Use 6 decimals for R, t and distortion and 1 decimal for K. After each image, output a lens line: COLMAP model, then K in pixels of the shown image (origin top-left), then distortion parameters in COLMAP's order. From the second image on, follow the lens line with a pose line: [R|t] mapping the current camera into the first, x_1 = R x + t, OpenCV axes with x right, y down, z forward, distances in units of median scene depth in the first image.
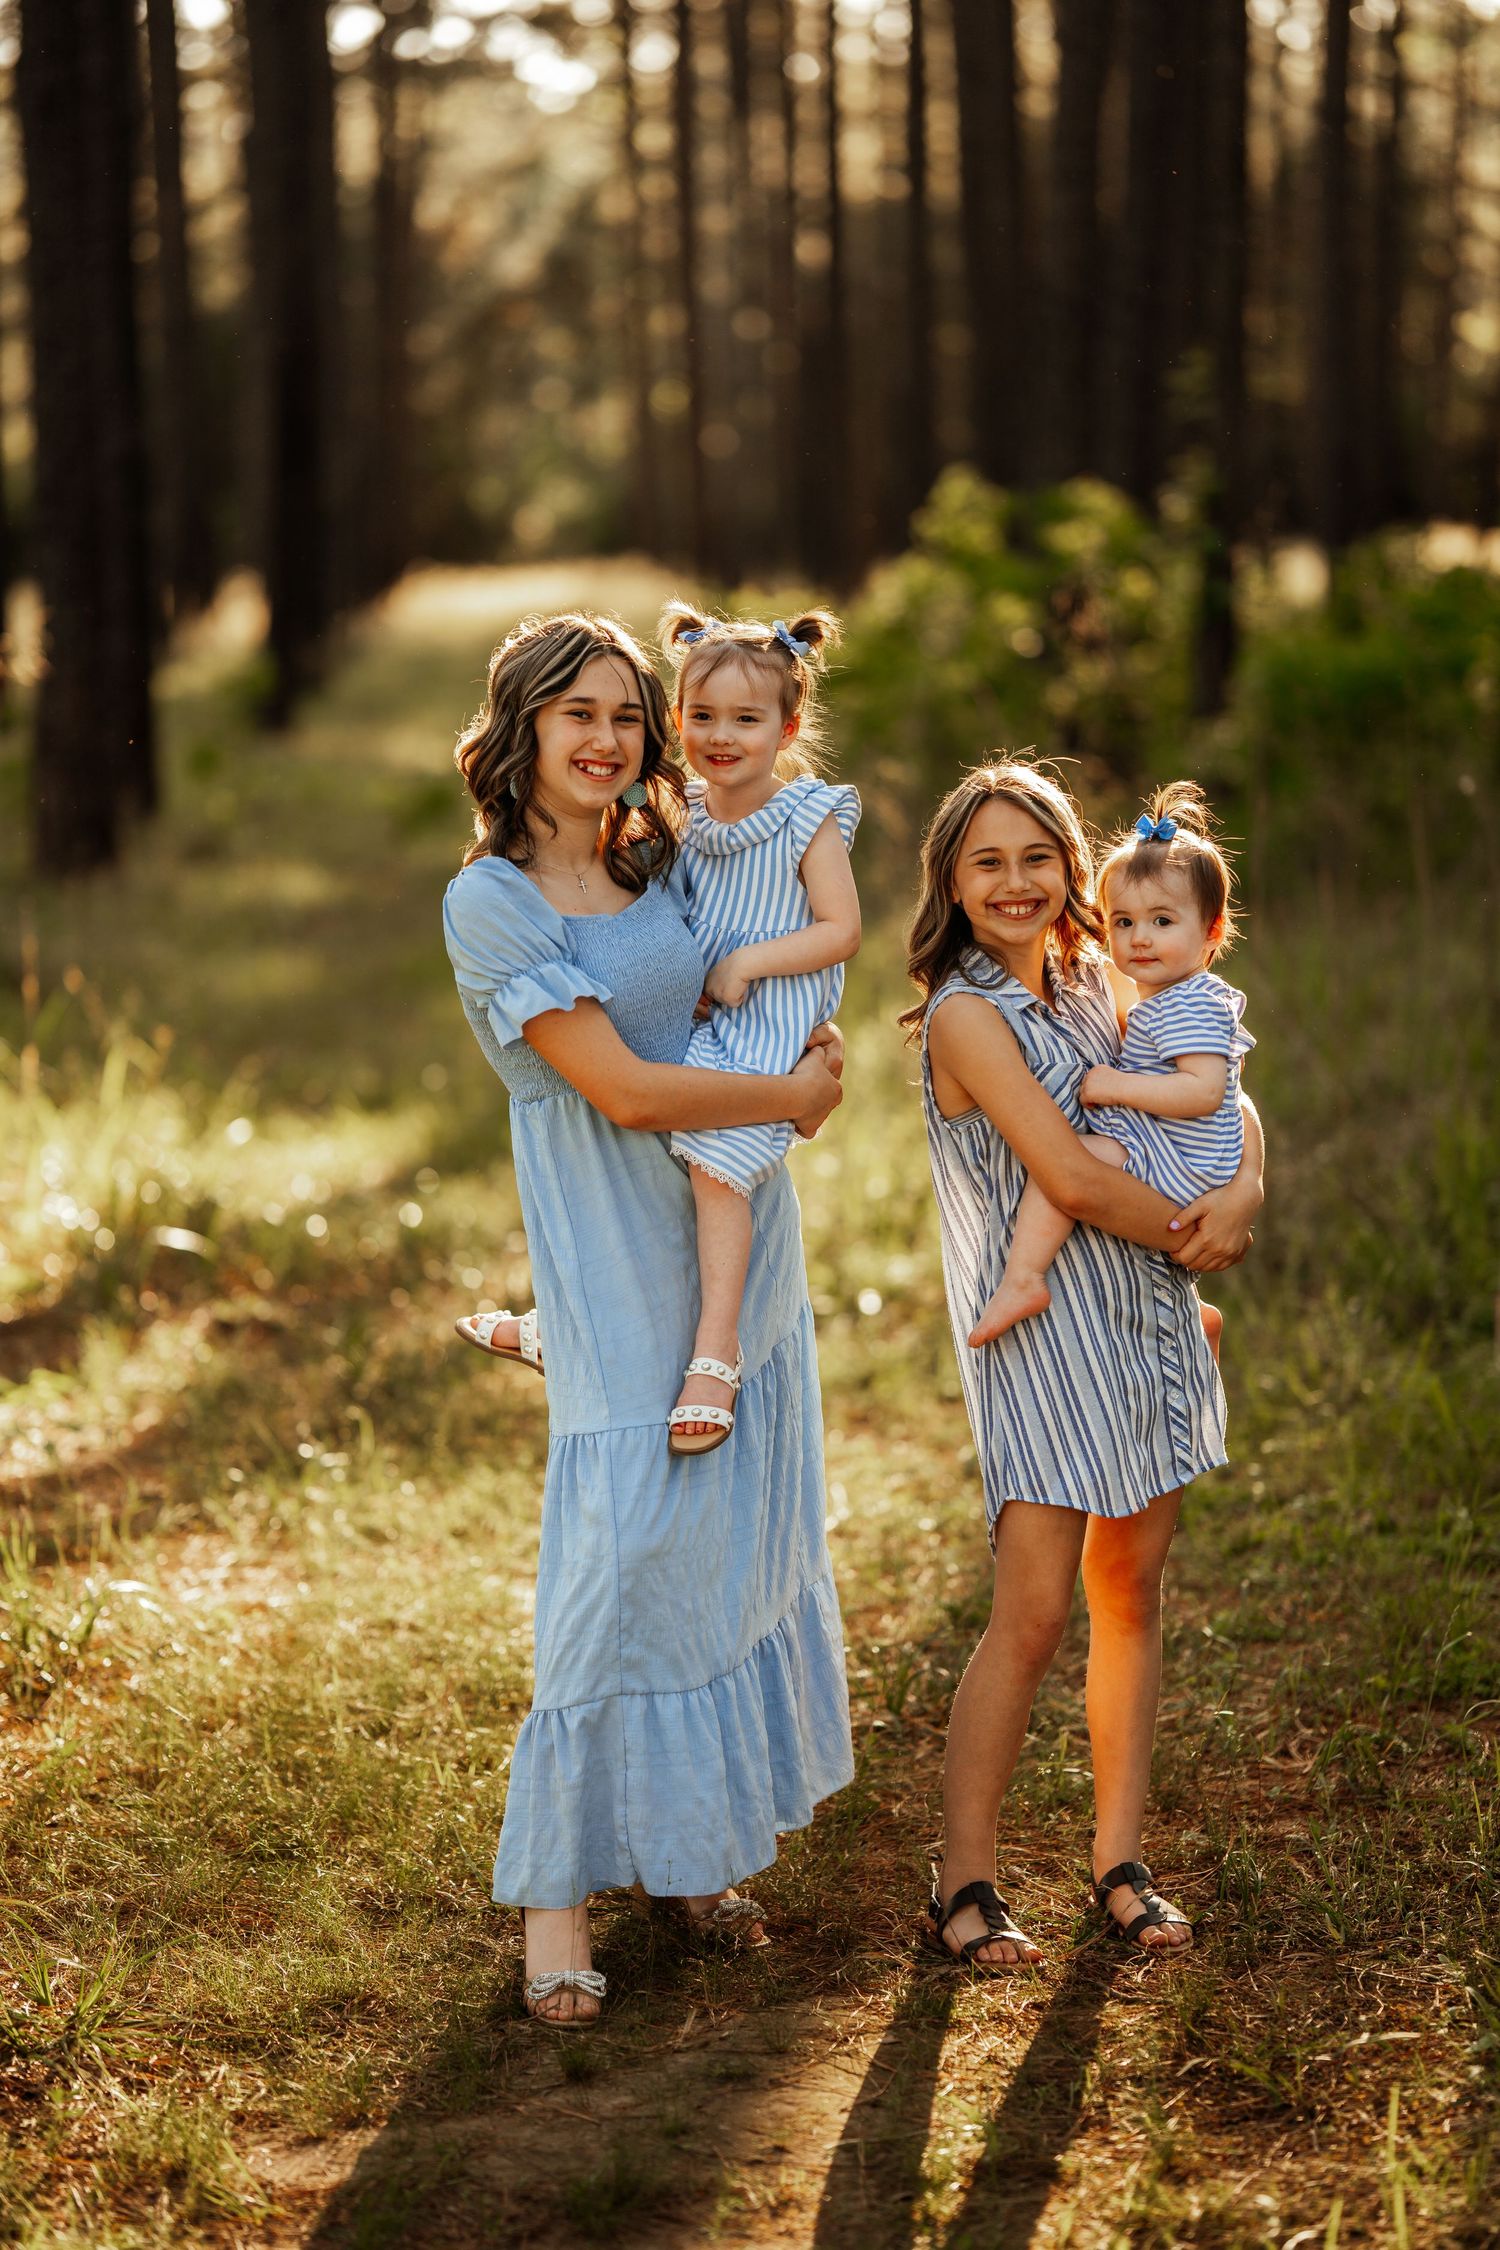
lens RADIAL K [[5081.2, 0, 750.0], [0, 5081.2, 1125.0], [0, 0, 1]] dist [0.657600, 1.110517]
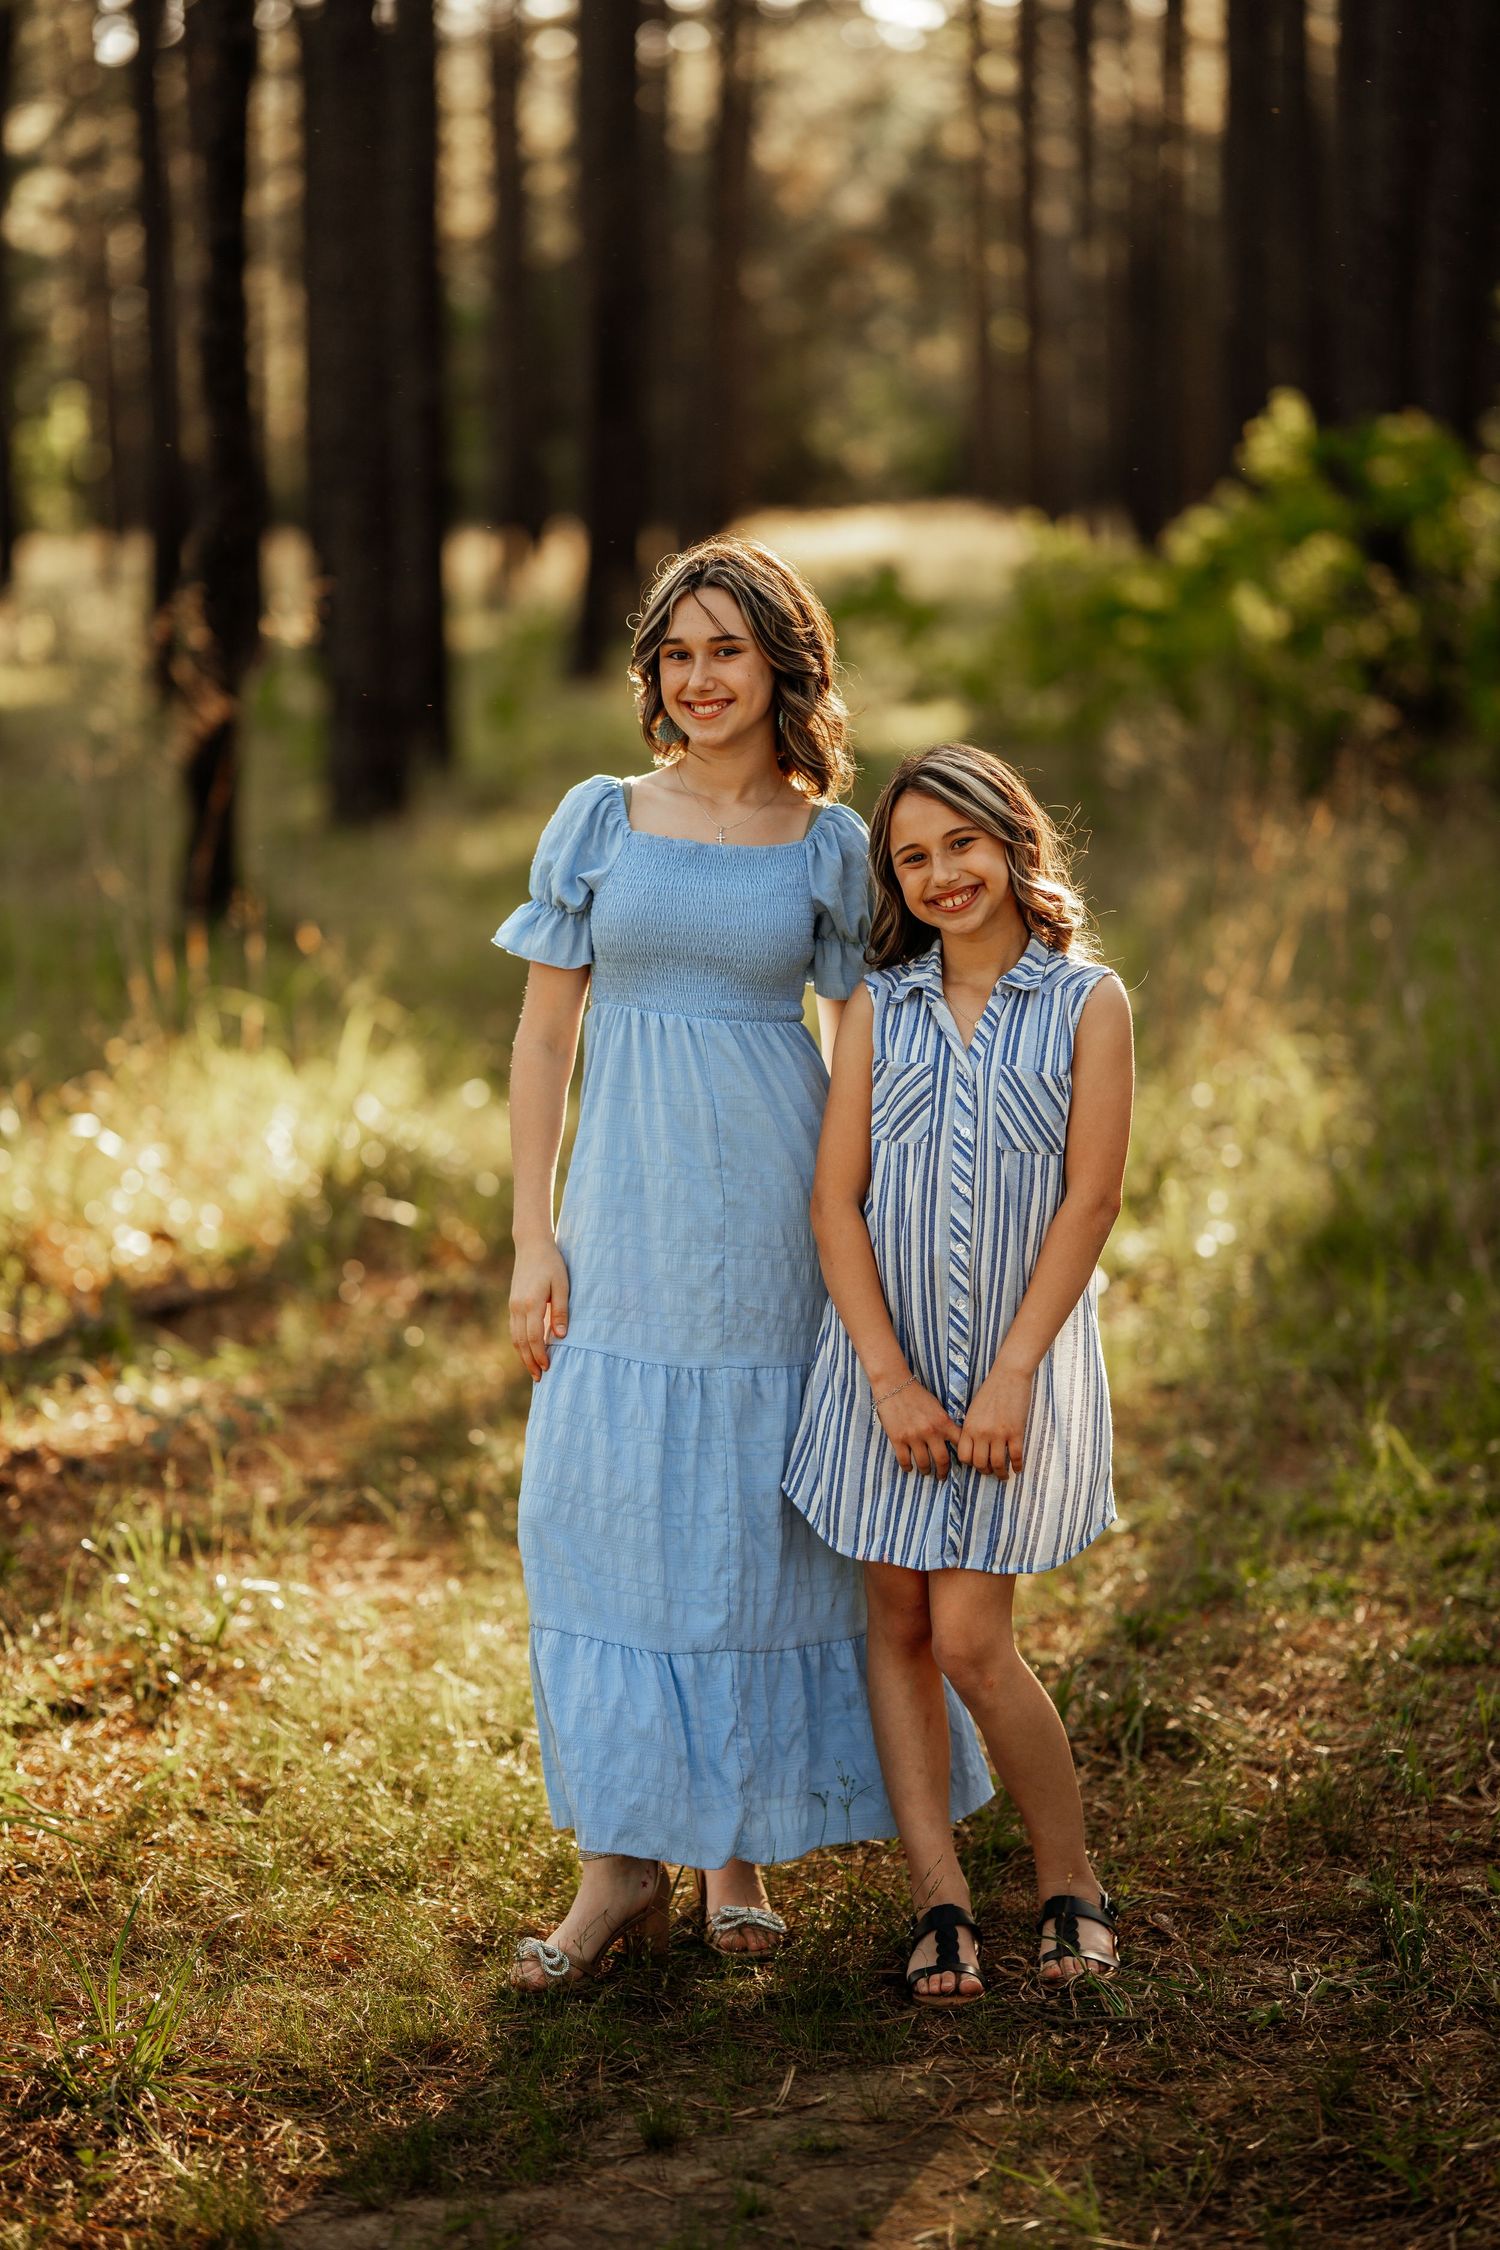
lens RADIAL K [[5081.2, 0, 750.0], [0, 5081.2, 1125.0], [0, 0, 1]] dist [0.657600, 1.110517]
pose [[0.997704, 0.007450, -0.067318, 0.030998], [-0.006703, 0.999913, 0.011317, -0.006603], [0.067397, -0.010840, 0.997667, 0.052244]]
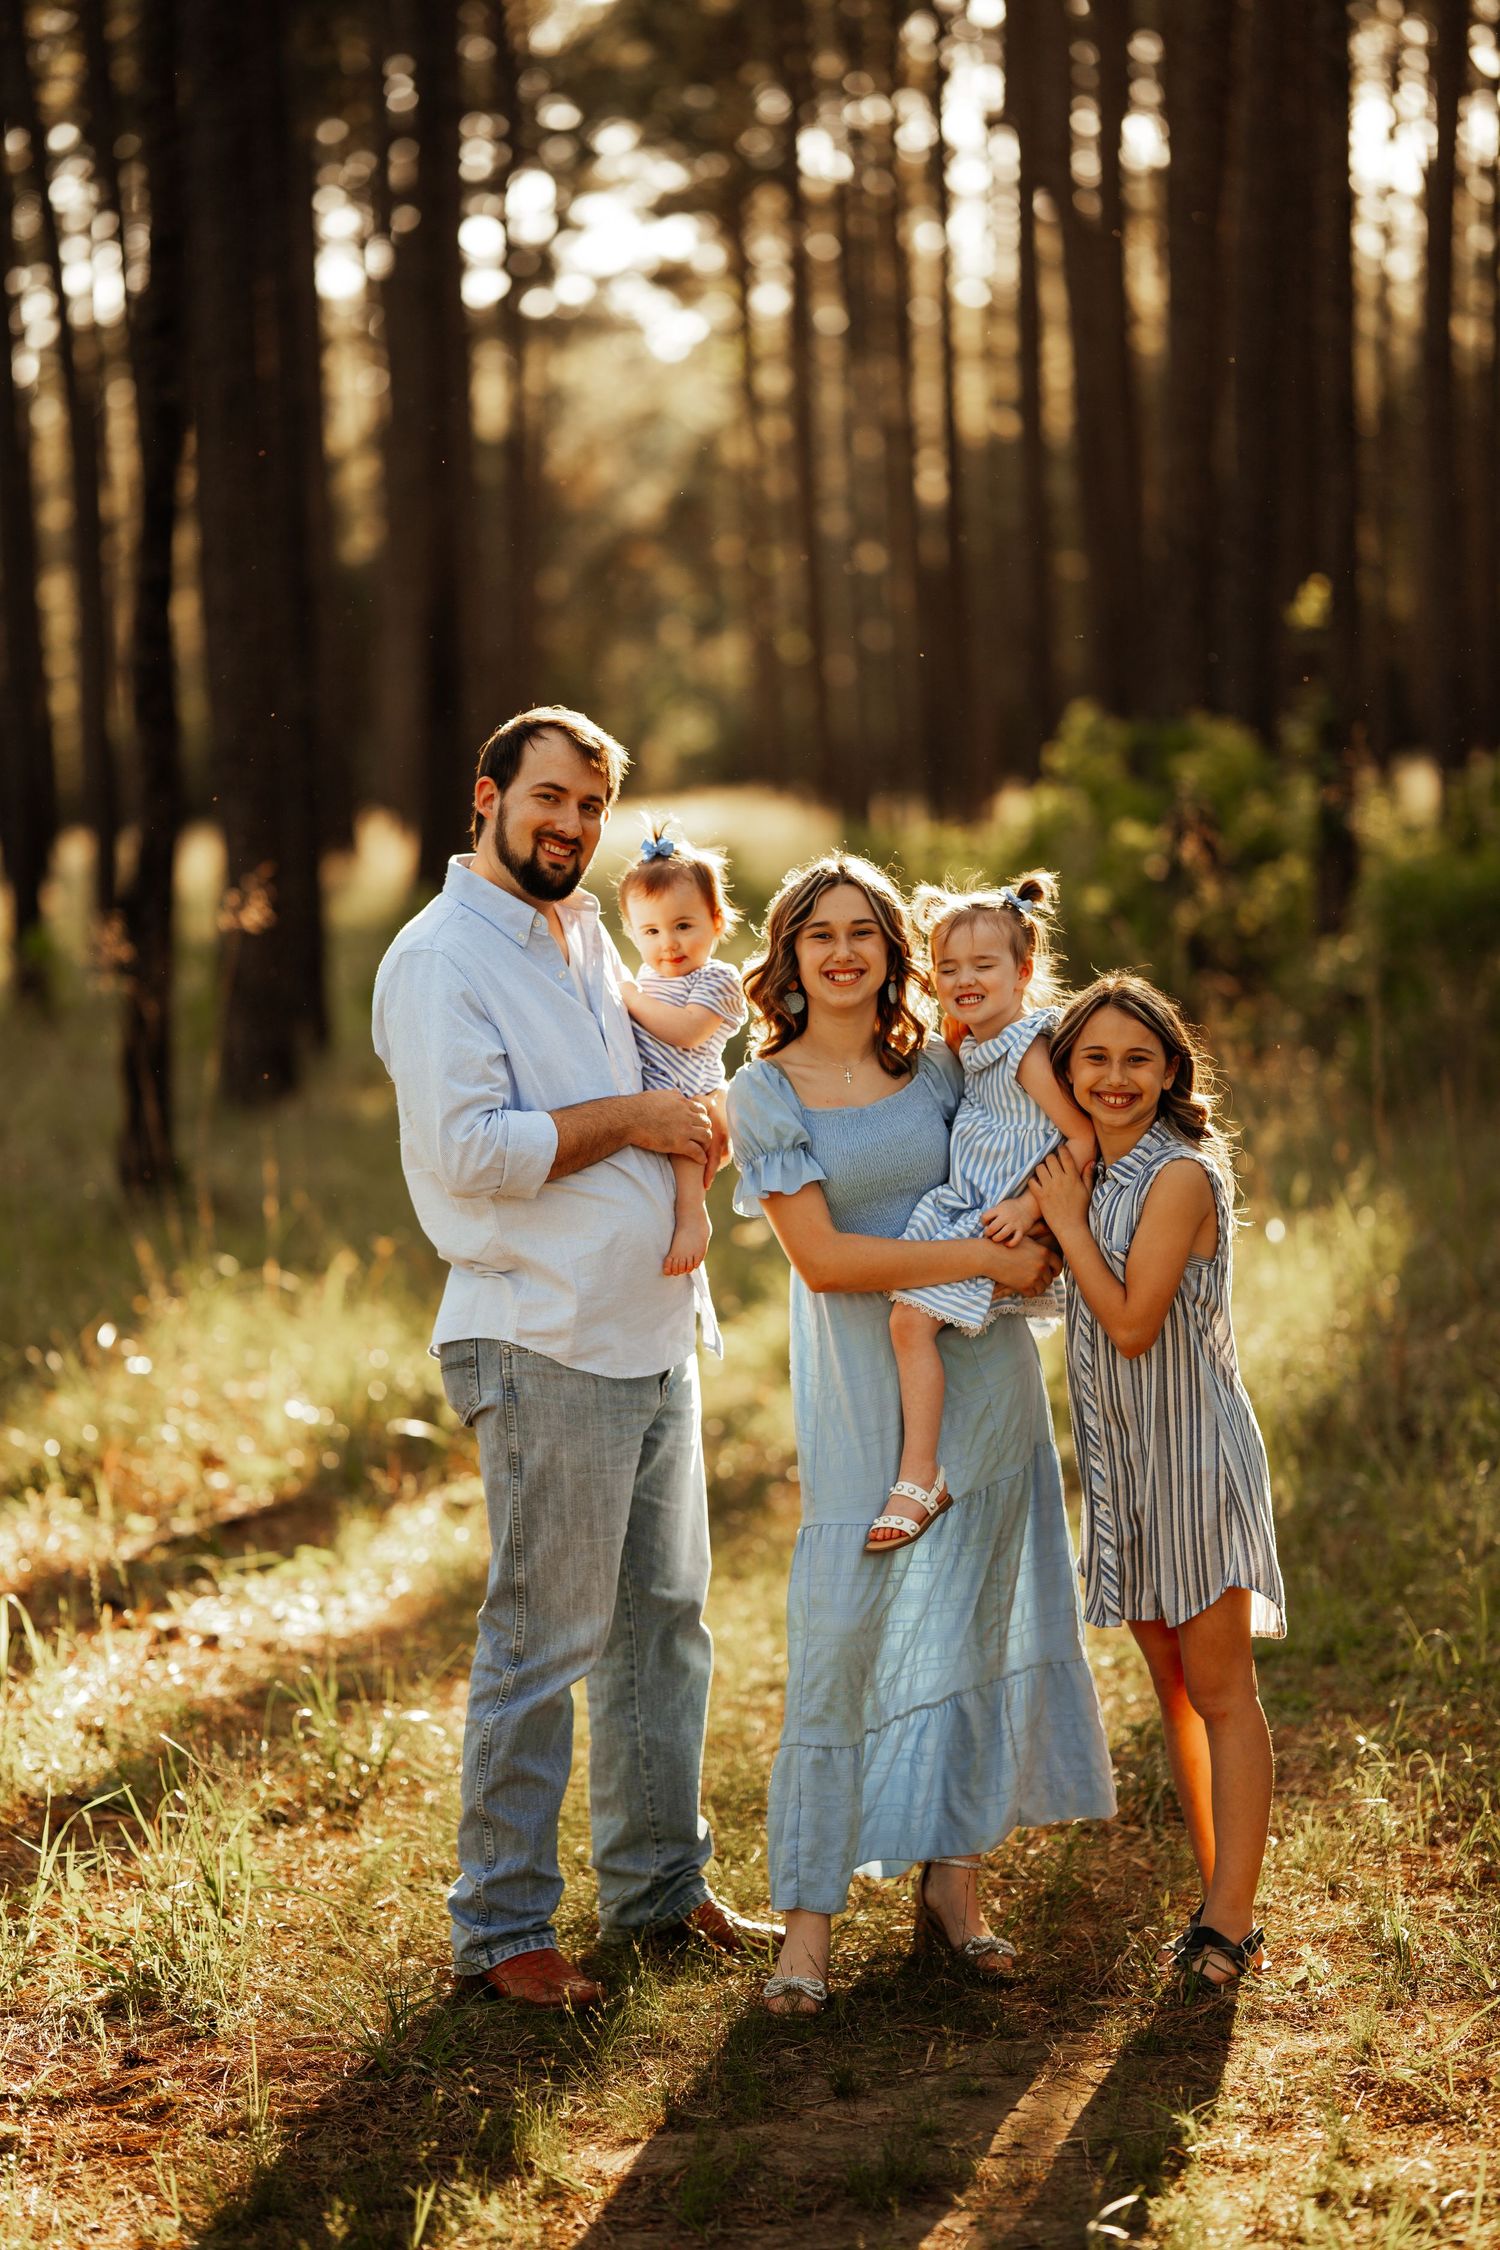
lens RADIAL K [[5081.2, 0, 750.0], [0, 5081.2, 1125.0], [0, 0, 1]] dist [0.657600, 1.110517]
pose [[0.999517, -0.019616, -0.024111, -0.014945], [0.018567, 0.998902, -0.043007, 0.007581], [0.024928, 0.042538, 0.998784, -0.145568]]
